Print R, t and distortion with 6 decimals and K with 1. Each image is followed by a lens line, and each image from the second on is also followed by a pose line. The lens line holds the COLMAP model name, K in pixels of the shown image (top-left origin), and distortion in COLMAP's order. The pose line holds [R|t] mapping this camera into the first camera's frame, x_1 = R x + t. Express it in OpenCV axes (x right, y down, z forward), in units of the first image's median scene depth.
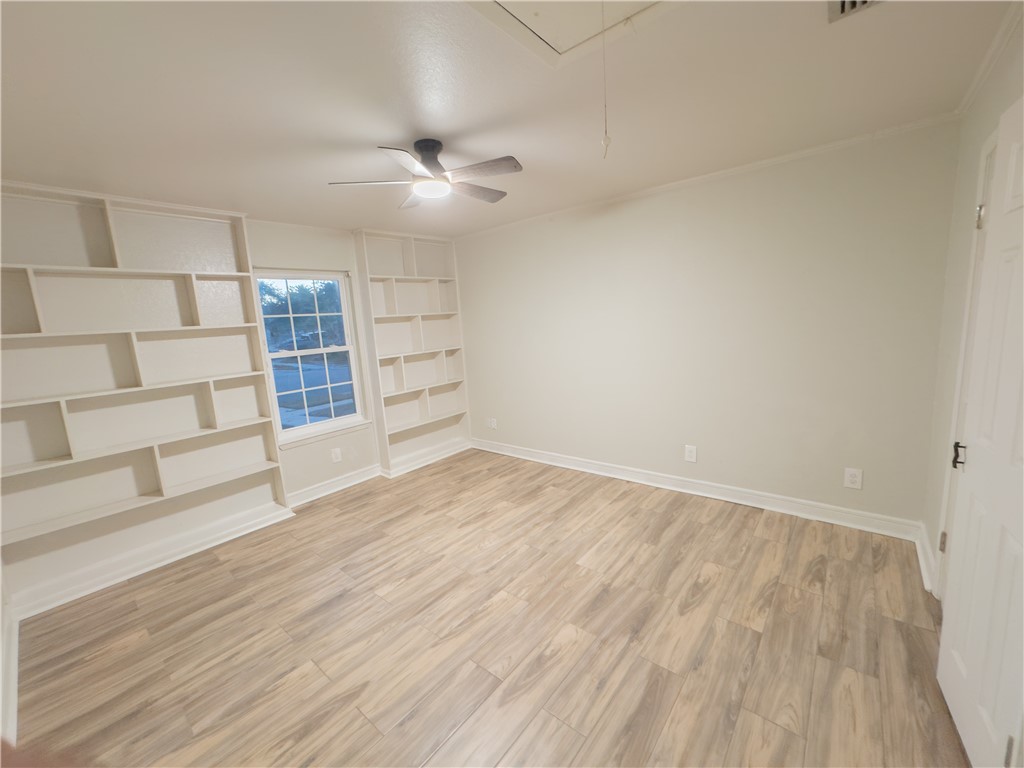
lens RADIAL K [[415.6, 0, 512.0], [0, 415.6, 384.0], [0, 0, 1]] dist [-0.032228, 0.015540]
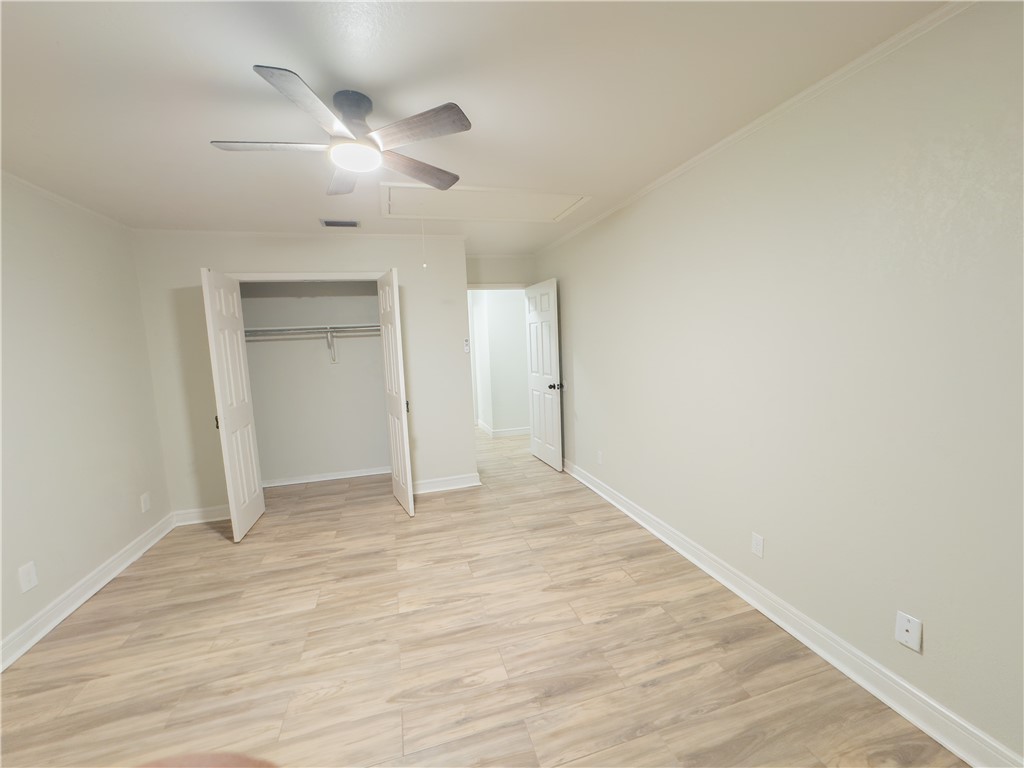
lens RADIAL K [[415.6, 0, 512.0], [0, 415.6, 384.0], [0, 0, 1]] dist [-0.032228, 0.015540]
pose [[-0.828308, 0.039103, 0.558907, -0.887423], [0.180767, 0.962866, 0.200533, -0.176264], [-0.530311, 0.267135, -0.804617, 1.655478]]
